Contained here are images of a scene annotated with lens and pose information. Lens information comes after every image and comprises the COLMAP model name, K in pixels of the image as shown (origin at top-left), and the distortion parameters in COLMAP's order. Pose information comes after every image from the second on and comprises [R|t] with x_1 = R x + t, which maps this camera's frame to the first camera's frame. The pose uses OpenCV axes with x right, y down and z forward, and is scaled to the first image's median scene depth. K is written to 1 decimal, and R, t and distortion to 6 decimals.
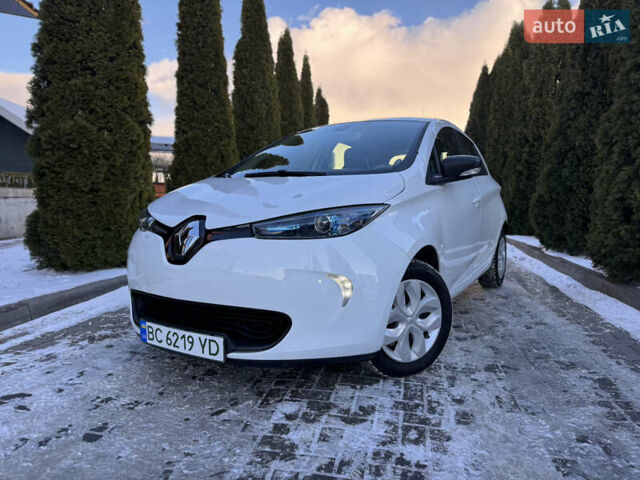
lens RADIAL K [[442.5, 0, 320.5], [0, 442.5, 241.6], [0, 0, 1]] dist [0.031312, -0.041733]
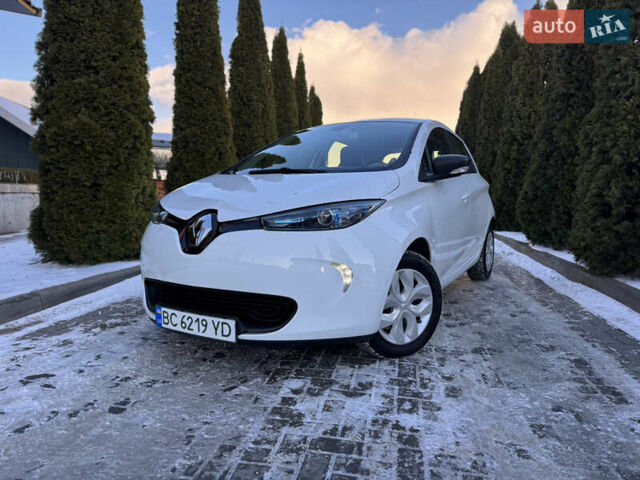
lens RADIAL K [[442.5, 0, 322.5], [0, 442.5, 240.0], [0, 0, 1]] dist [0.031312, -0.041733]
pose [[0.999743, 0.001423, 0.022634, -0.017653], [-0.001502, 0.999993, 0.003462, 0.008600], [-0.022629, -0.003495, 0.999738, -0.064113]]
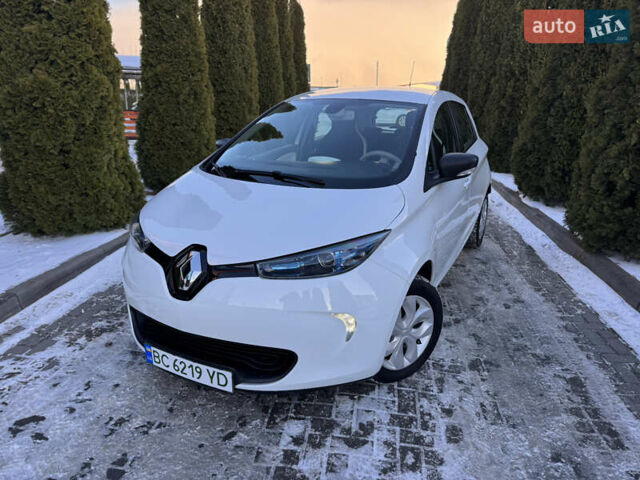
lens RADIAL K [[442.5, 0, 319.8], [0, 442.5, 239.4], [0, 0, 1]] dist [0.031312, -0.041733]
pose [[0.998096, -0.008580, 0.061081, -0.047294], [-0.003978, 0.979263, 0.202554, -0.192199], [-0.061552, -0.202412, 0.977364, 0.020765]]
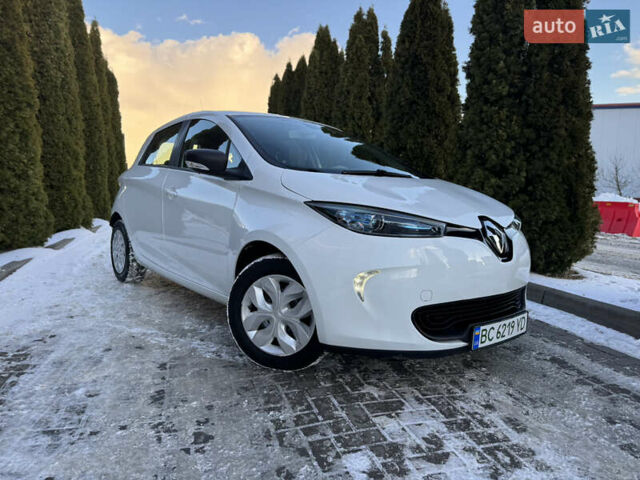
lens RADIAL K [[442.5, 0, 317.4], [0, 442.5, 239.2], [0, 0, 1]] dist [0.031312, -0.041733]
pose [[0.881747, -0.039175, 0.470093, -0.325602], [0.030545, 0.999196, 0.025975, -0.034748], [-0.470733, -0.008544, 0.882234, 0.213342]]
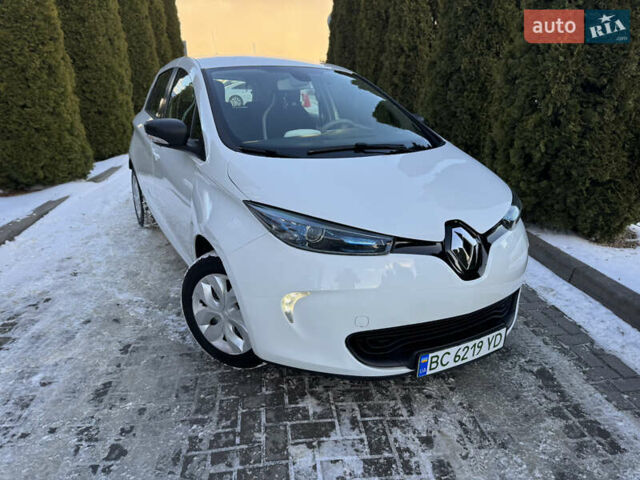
lens RADIAL K [[442.5, 0, 319.0], [0, 442.5, 240.1], [0, 0, 1]] dist [0.031312, -0.041733]
pose [[0.950626, -0.098629, 0.294249, -0.084121], [0.026615, 0.970571, 0.239341, -0.177026], [-0.309196, -0.219693, 0.925275, 0.221524]]
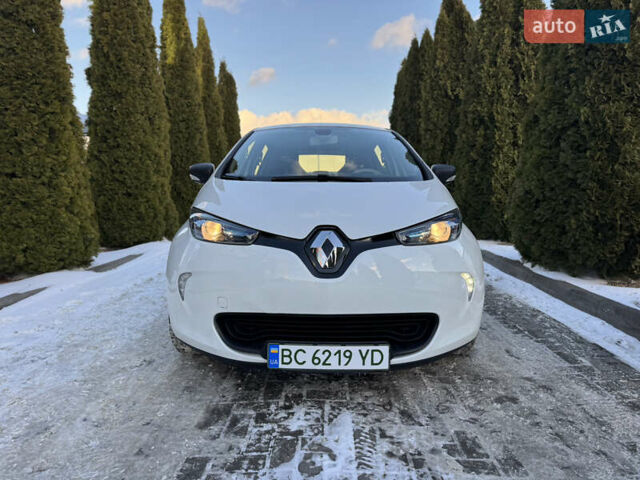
lens RADIAL K [[442.5, 0, 323.2], [0, 442.5, 244.6], [0, 0, 1]] dist [0.031312, -0.041733]
pose [[0.981519, -0.030360, 0.188942, 0.072466], [0.025726, 0.999306, 0.026928, -0.094525], [-0.189628, -0.021569, 0.981619, 0.732328]]
